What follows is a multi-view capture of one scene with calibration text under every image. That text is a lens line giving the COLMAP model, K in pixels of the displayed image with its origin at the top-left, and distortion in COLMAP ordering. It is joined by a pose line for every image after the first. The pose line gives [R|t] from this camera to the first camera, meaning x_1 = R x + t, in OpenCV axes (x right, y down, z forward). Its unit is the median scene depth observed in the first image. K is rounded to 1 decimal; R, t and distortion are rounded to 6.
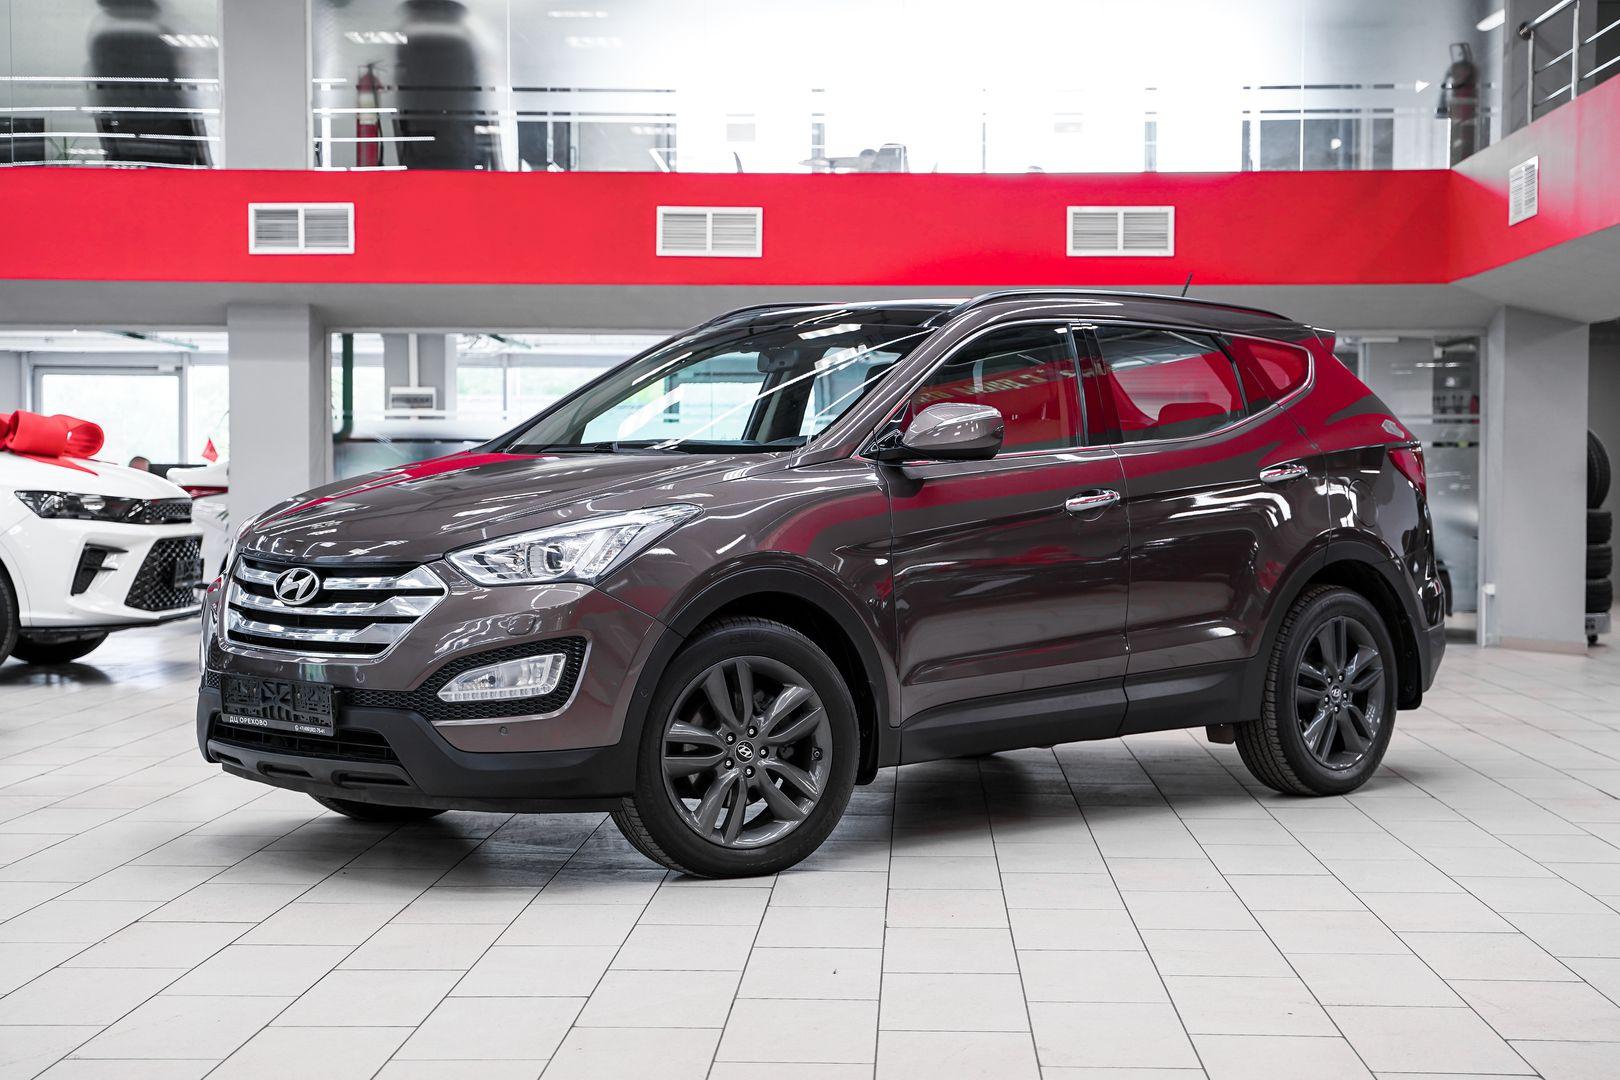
lens RADIAL K [[2651.9, 0, 823.2], [0, 2651.9, 538.8], [0, 0, 1]] dist [0.092791, 0.024576]
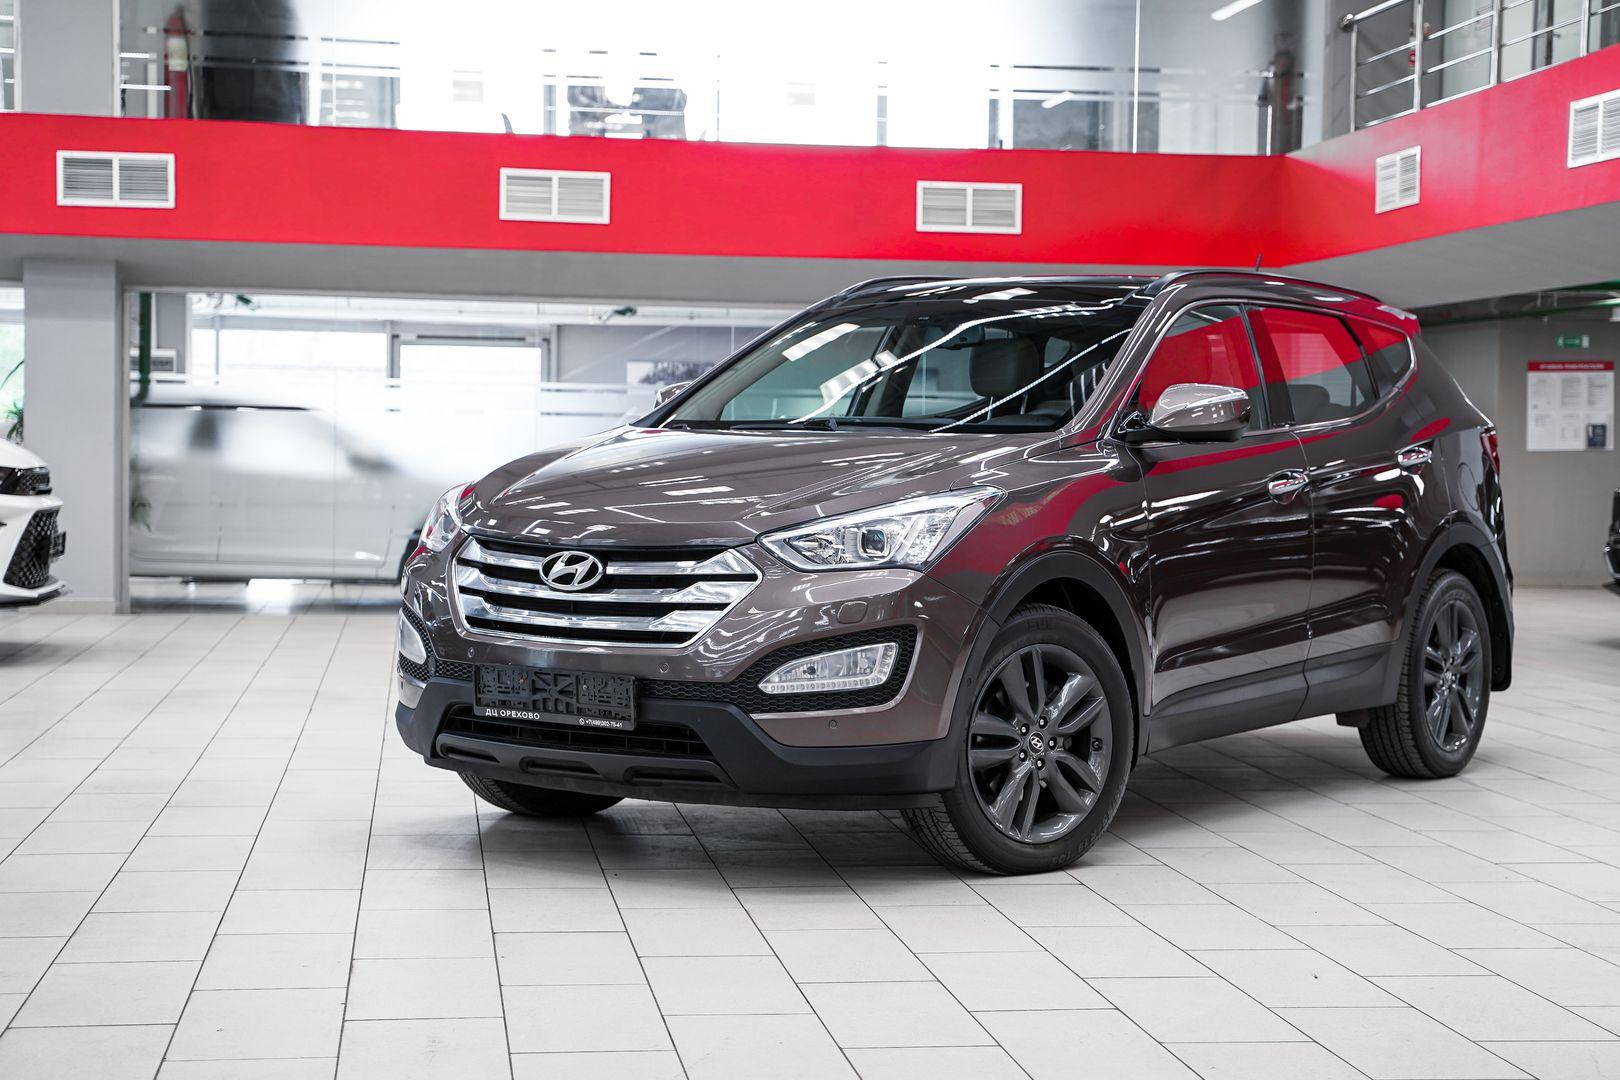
lens RADIAL K [[2654.5, 0, 810.0], [0, 2654.5, 540.0], [0, 0, 1]] dist [0.134052, -0.108766]
pose [[0.984090, 0.004291, 0.177620, -0.122394], [-0.006427, 0.999914, 0.011453, -0.001920], [-0.177555, -0.012412, 0.984033, 0.025858]]
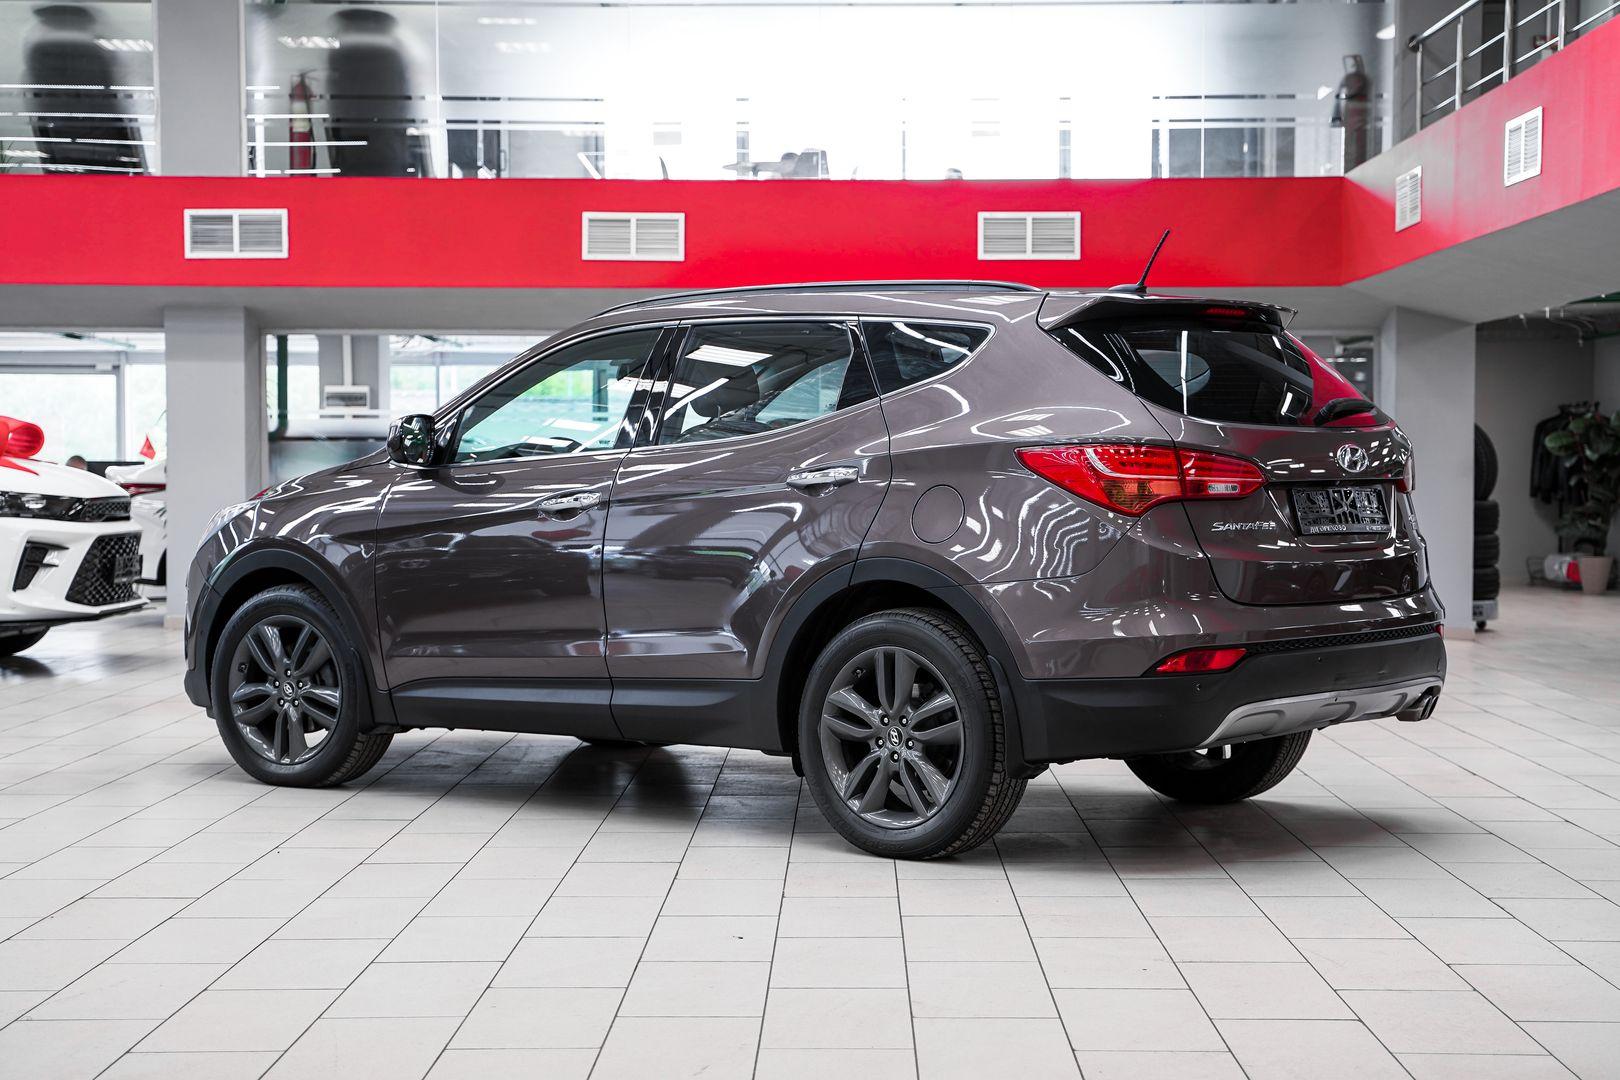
lens RADIAL K [[2619.0, 0, 829.3], [0, 2619.0, 545.1], [0, 0, 1]] dist [0.084465, 0.151779]
pose [[0.999628, -0.004412, 0.026909, 0.005430], [0.004250, 0.999973, 0.006076, -0.001226], [-0.026935, -0.005960, 0.999619, -0.024942]]
